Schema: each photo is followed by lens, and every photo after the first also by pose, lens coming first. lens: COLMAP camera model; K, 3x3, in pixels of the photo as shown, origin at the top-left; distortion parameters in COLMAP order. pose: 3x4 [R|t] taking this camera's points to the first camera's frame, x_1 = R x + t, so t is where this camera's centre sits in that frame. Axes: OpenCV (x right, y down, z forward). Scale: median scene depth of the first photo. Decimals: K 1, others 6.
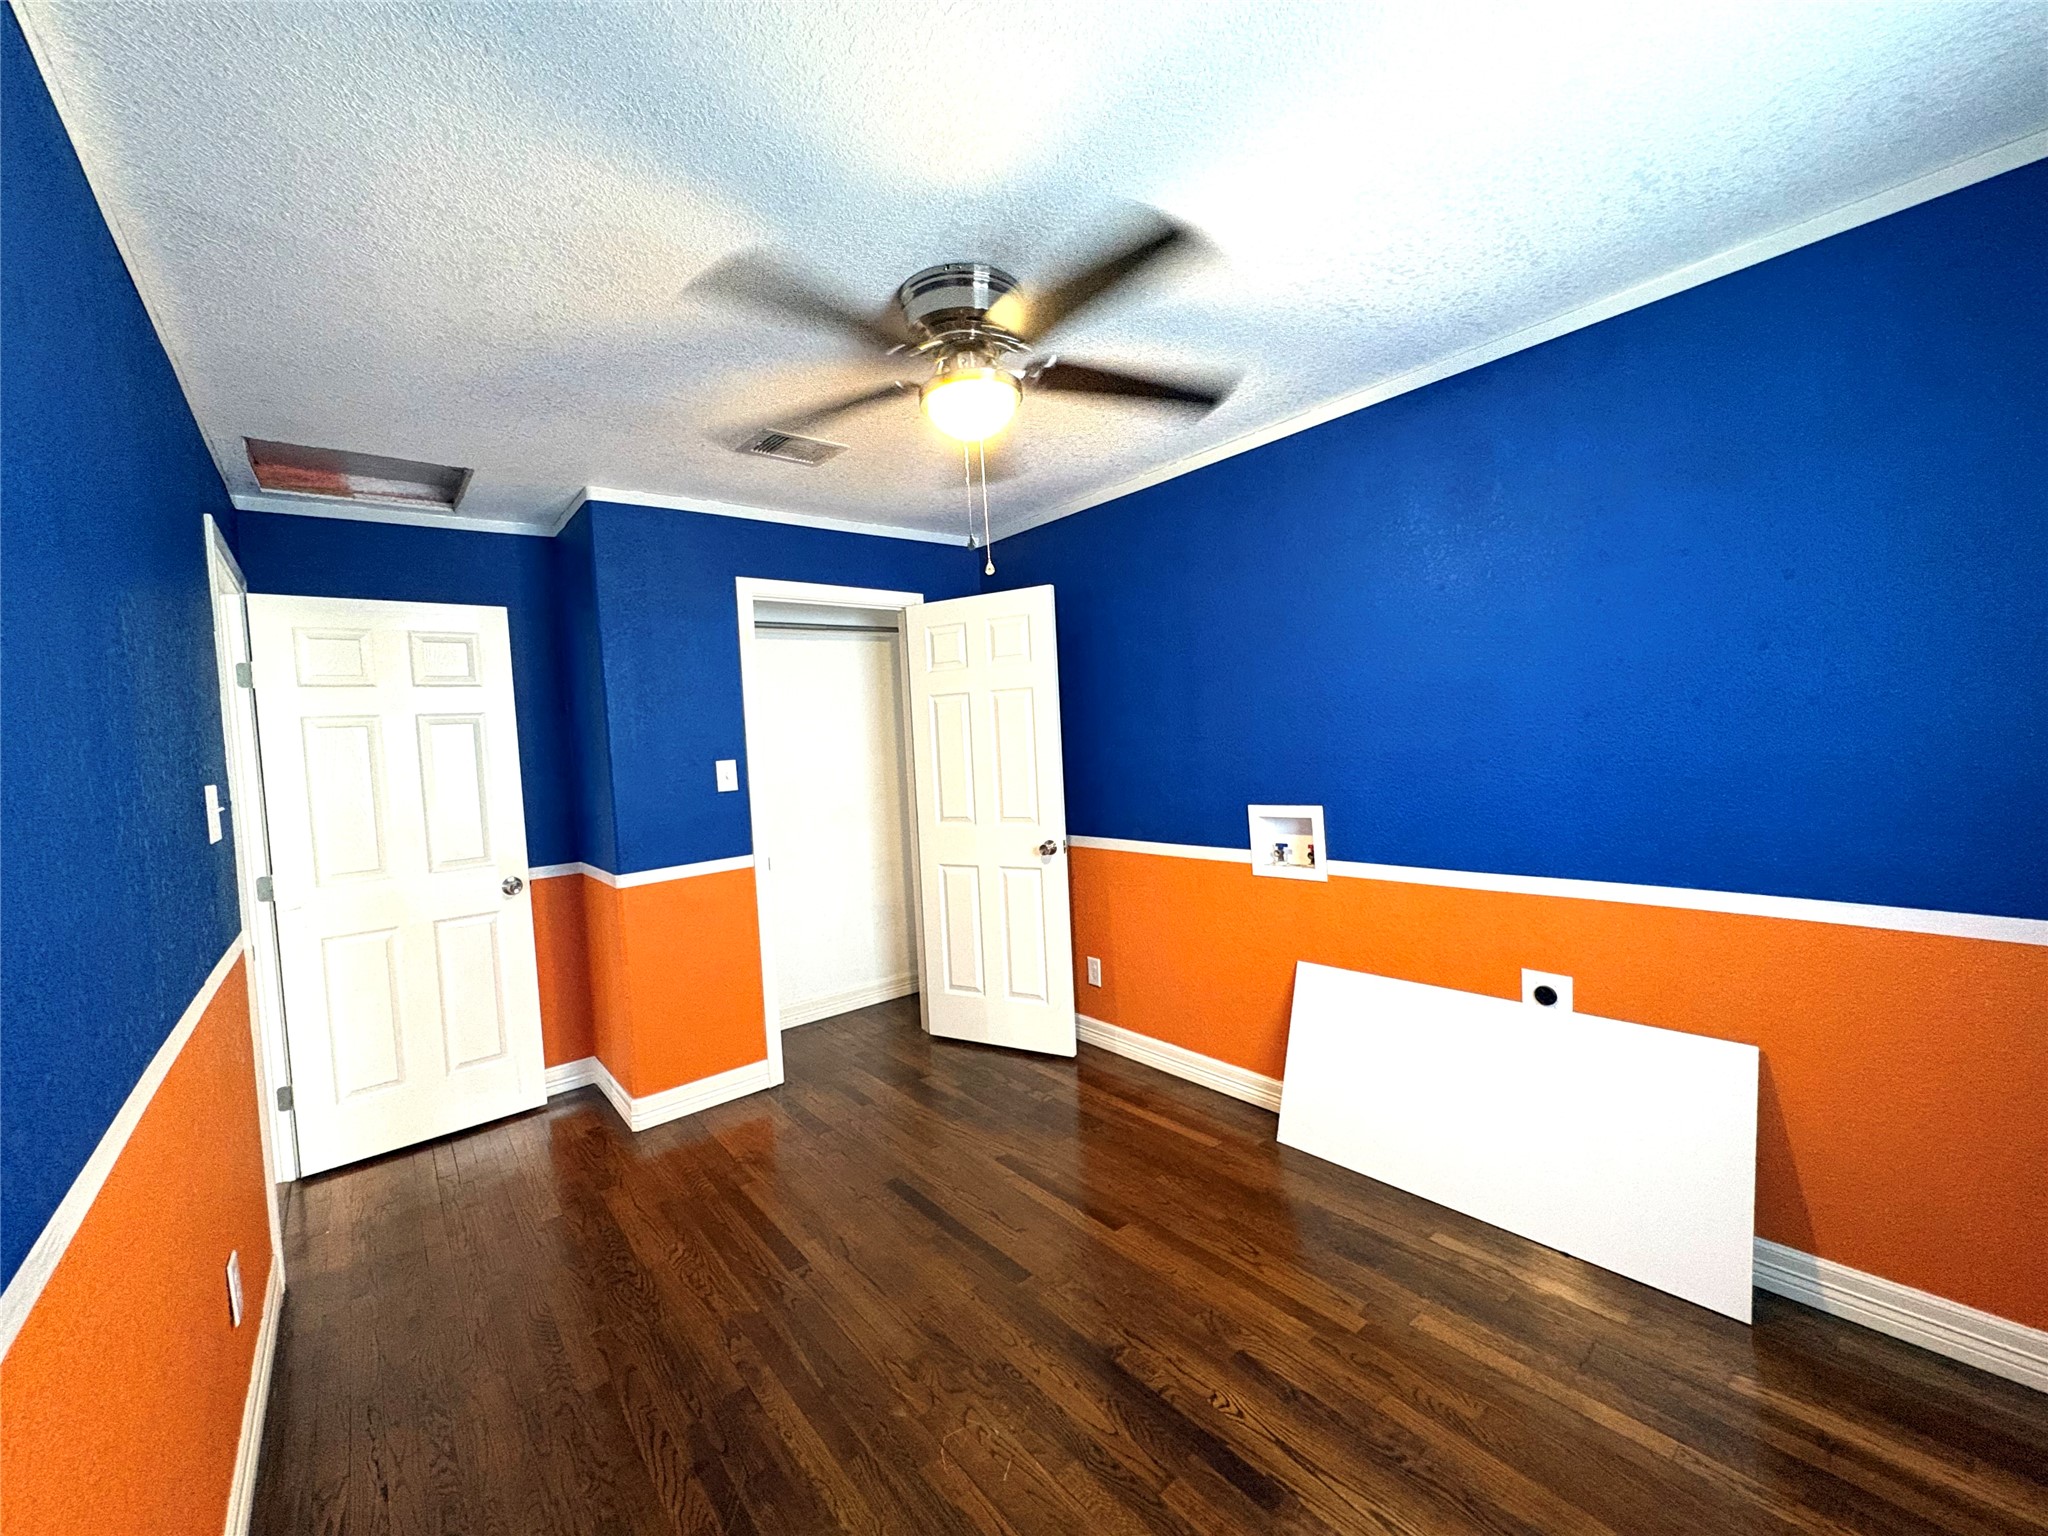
lens RADIAL K [[814.9, 0, 1025.3], [0, 814.9, 772.1], [0, 0, 1]] dist [0.000928, -0.000412]
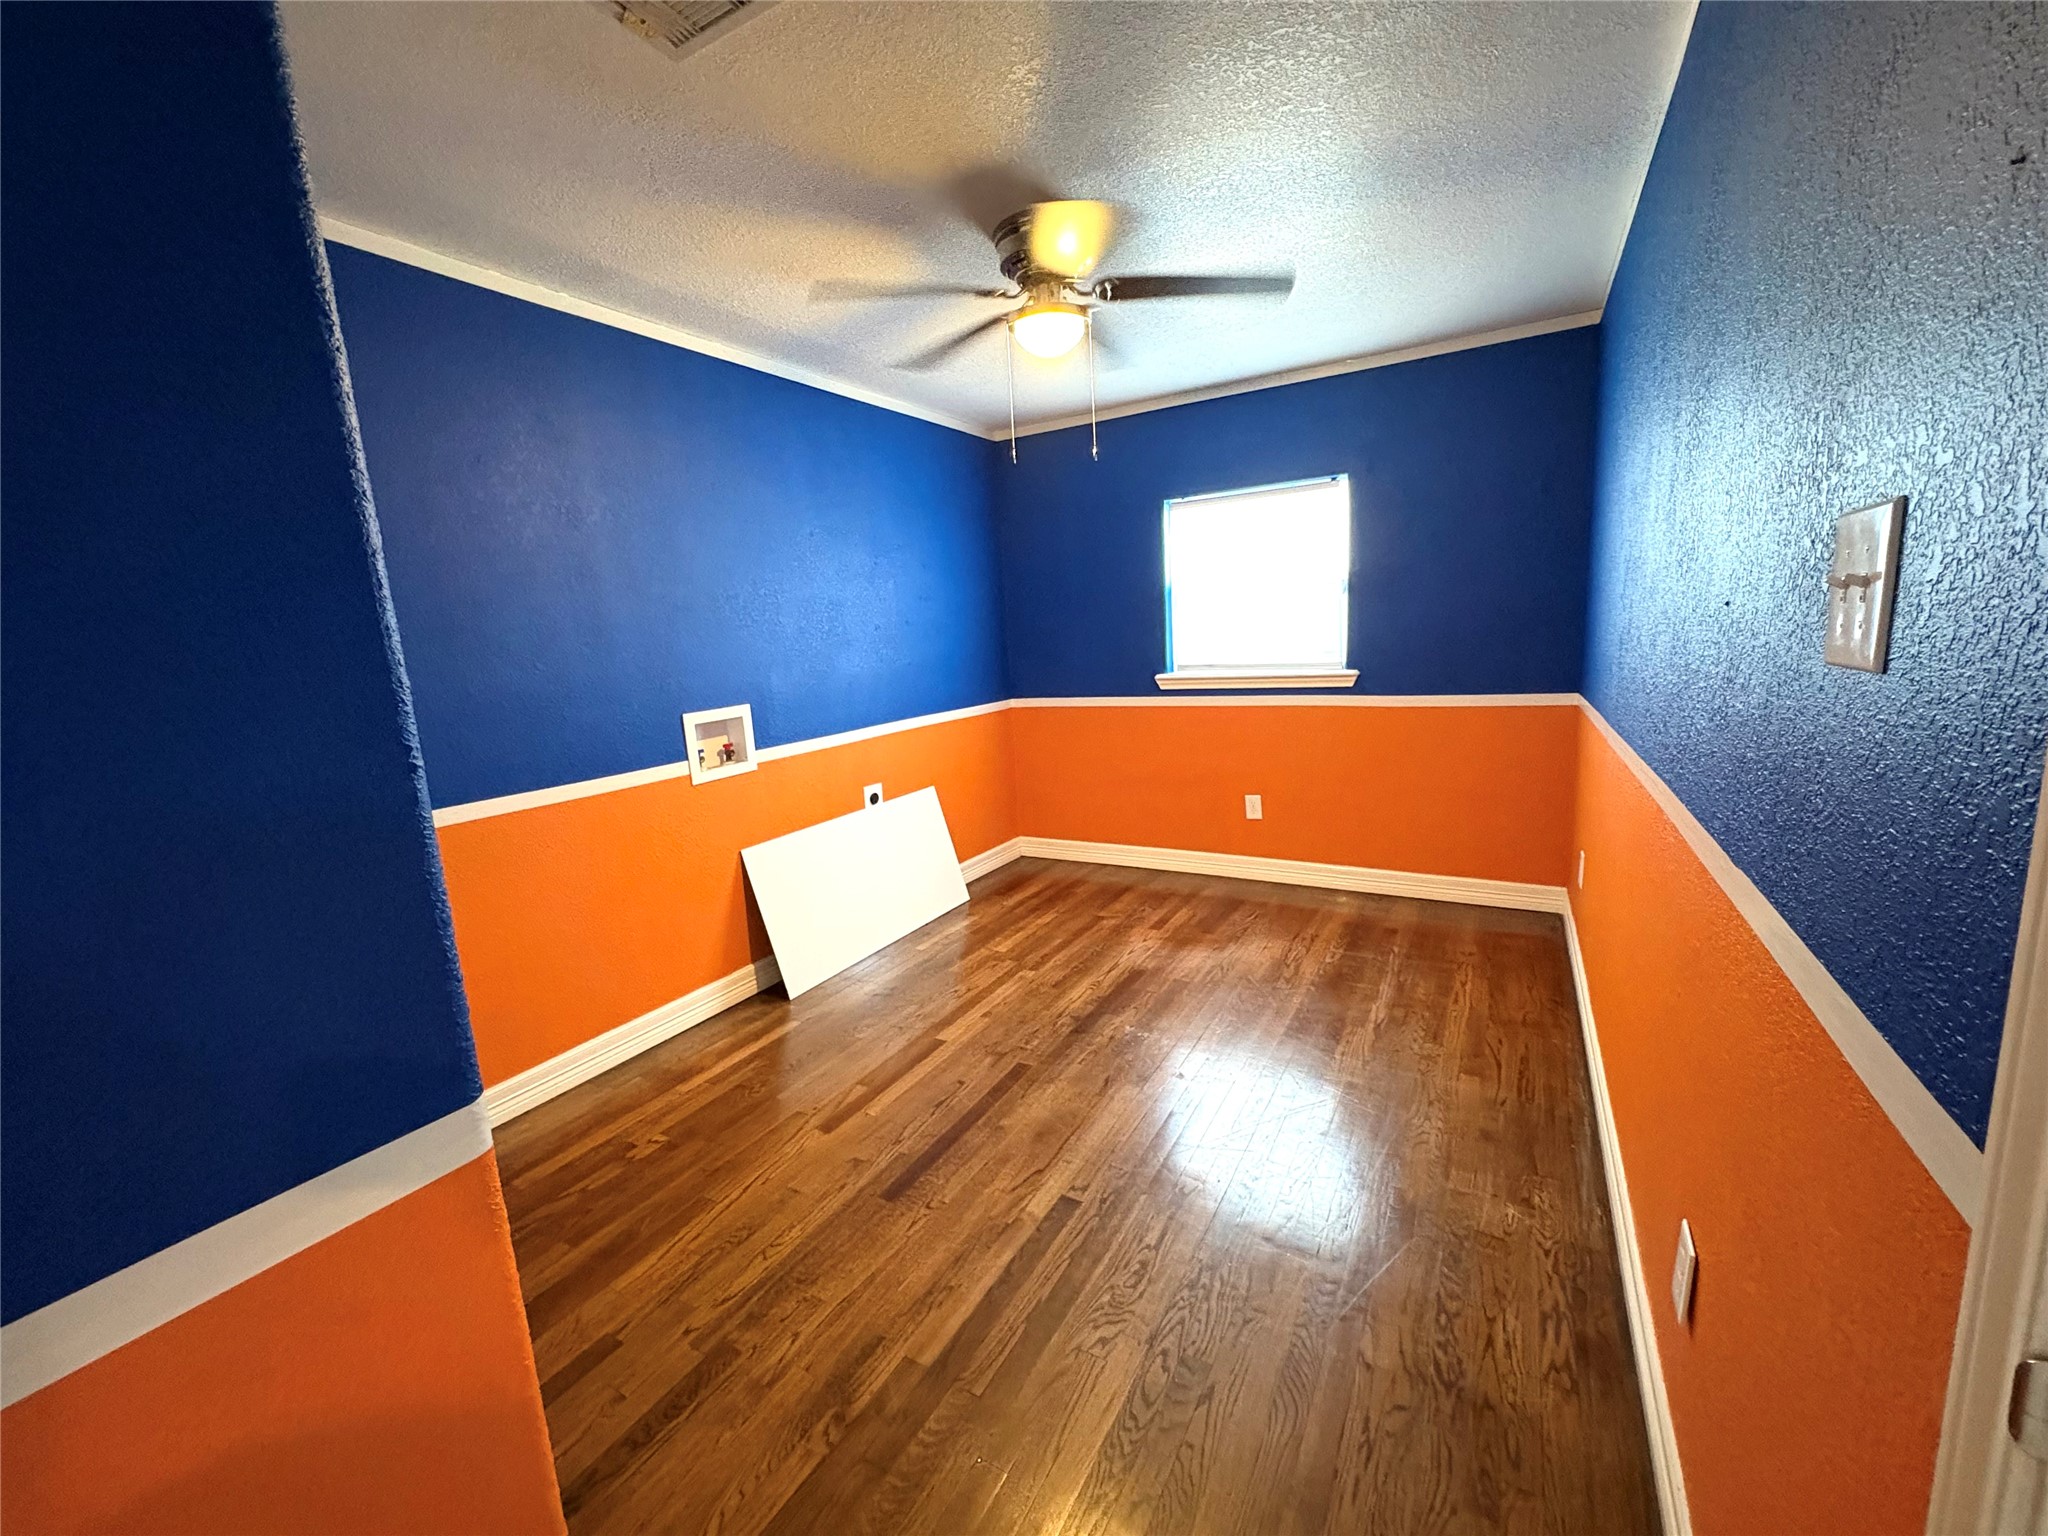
lens RADIAL K [[814.9, 0, 1026.6], [0, 814.9, 769.3], [0, 0, 1]] dist [0.000928, -0.000412]
pose [[-0.337042, -0.088290, 0.937341, -0.996865], [0.112454, 0.984691, 0.133185, 0.027349], [-0.934750, 0.150297, -0.321953, 1.202879]]
